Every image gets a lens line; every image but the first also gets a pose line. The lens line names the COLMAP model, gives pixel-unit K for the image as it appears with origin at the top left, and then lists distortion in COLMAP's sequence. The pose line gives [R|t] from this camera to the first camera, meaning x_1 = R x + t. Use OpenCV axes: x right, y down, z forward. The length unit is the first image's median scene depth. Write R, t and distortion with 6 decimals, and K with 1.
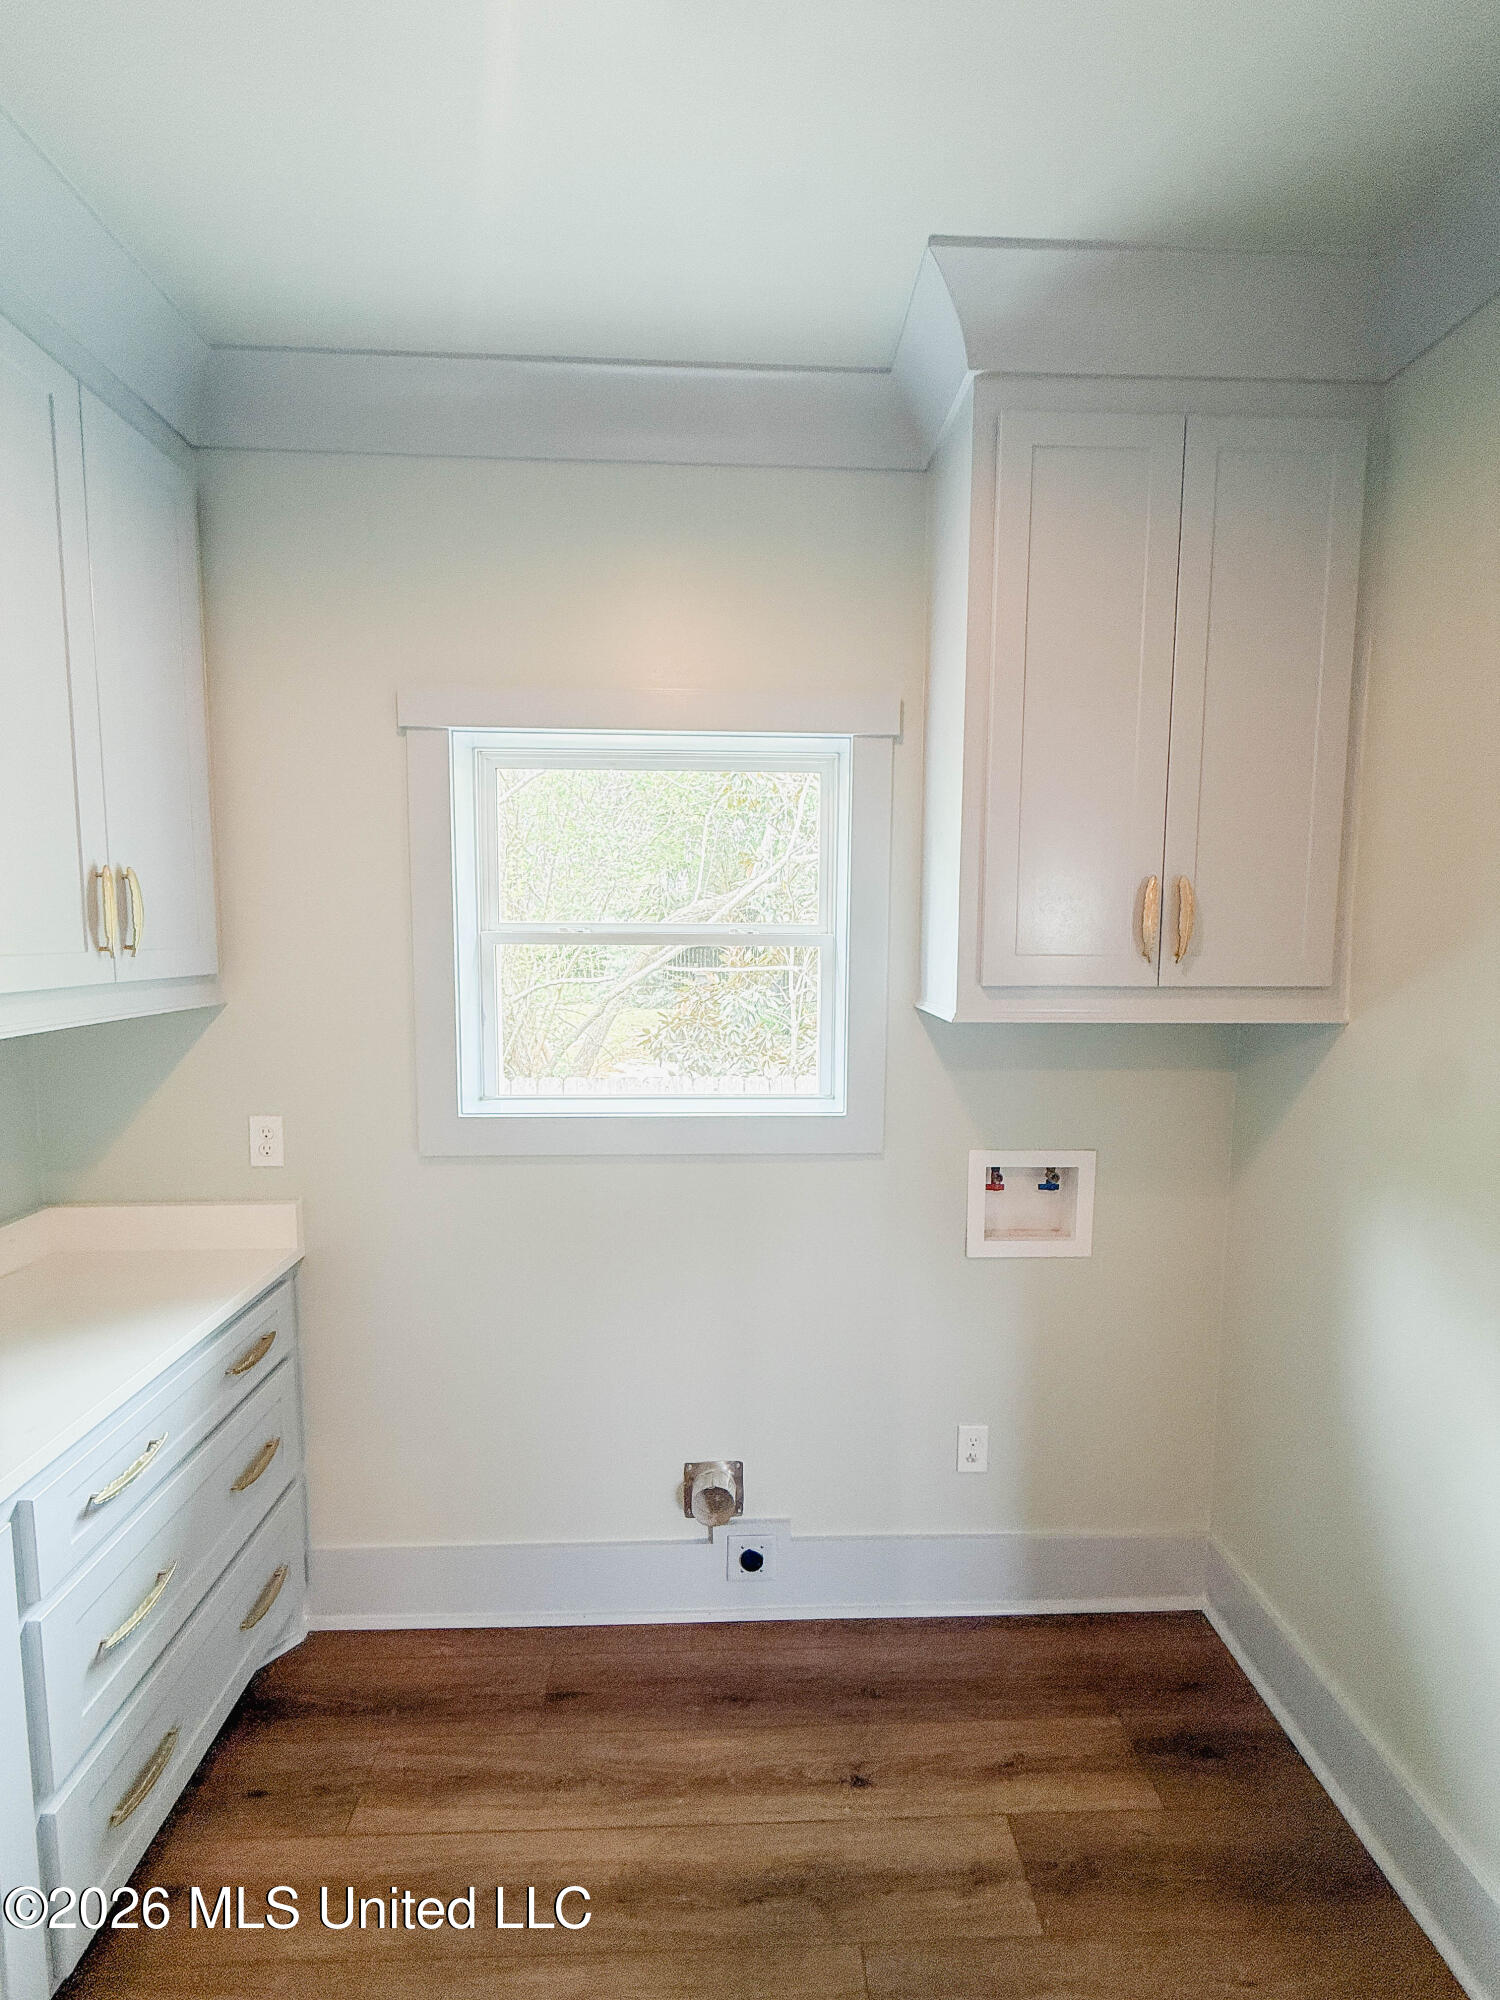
lens RADIAL K [[795.9, 0, 750.1], [0, 795.9, 1000.6], [0, 0, 1]] dist [0.001273, -0.000326]
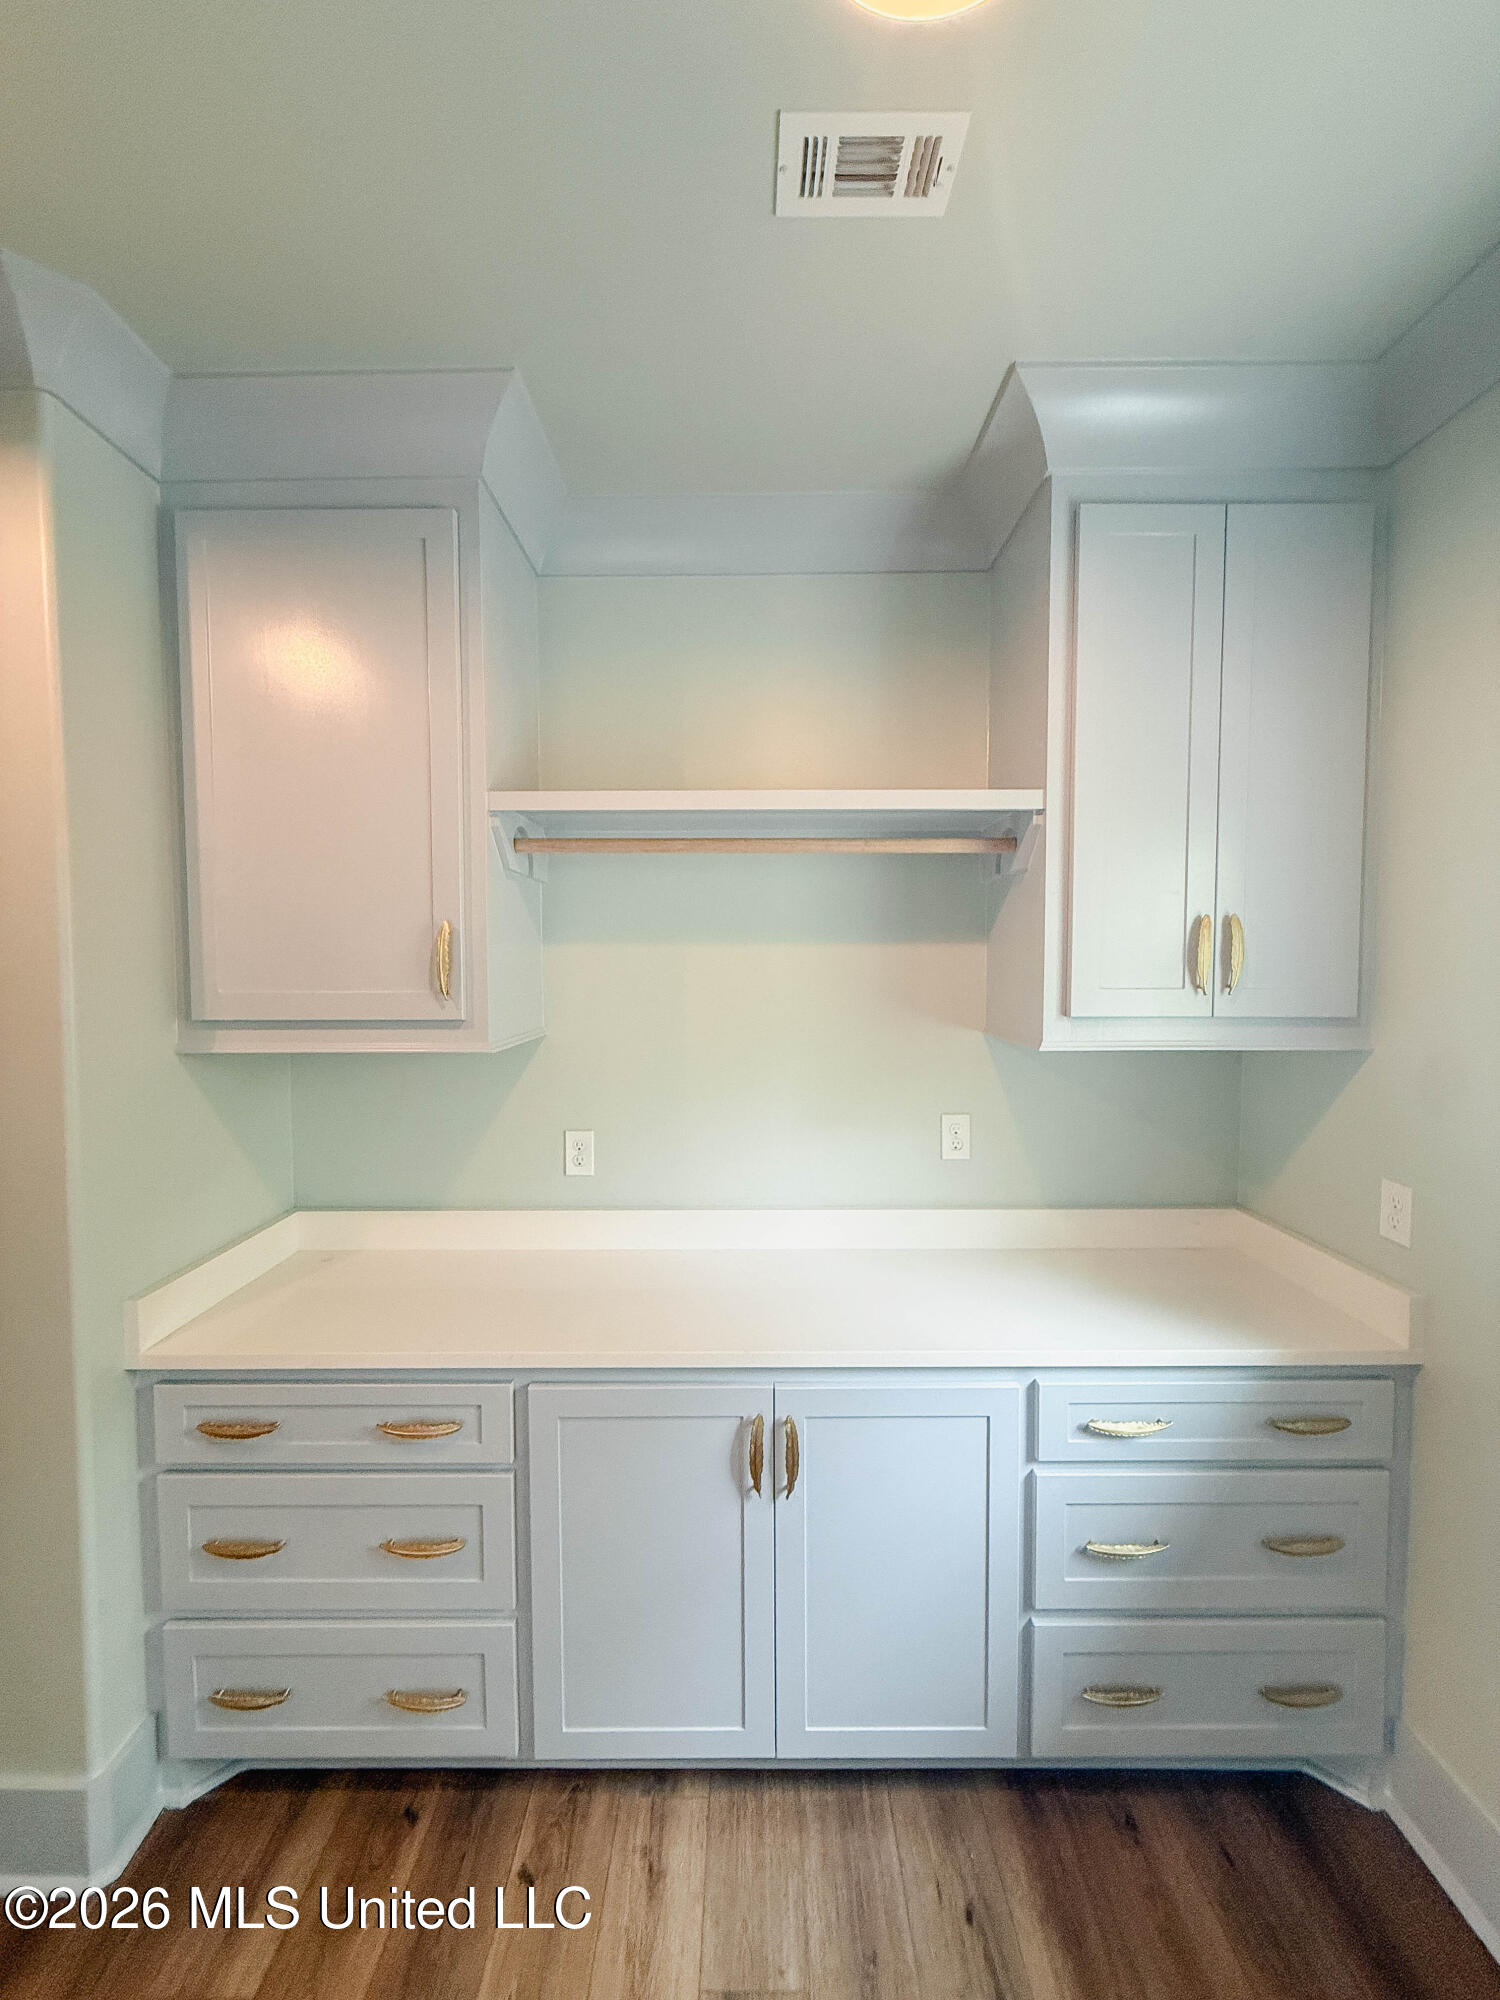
lens RADIAL K [[795.9, 0, 748.4], [0, 795.9, 997.2], [0, 0, 1]] dist [0.001273, -0.000326]
pose [[-0.027309, 0.041180, -0.998778, 0.304562], [-0.092835, 0.994729, 0.043551, -0.033006], [0.995307, 0.093911, -0.023342, 0.321075]]
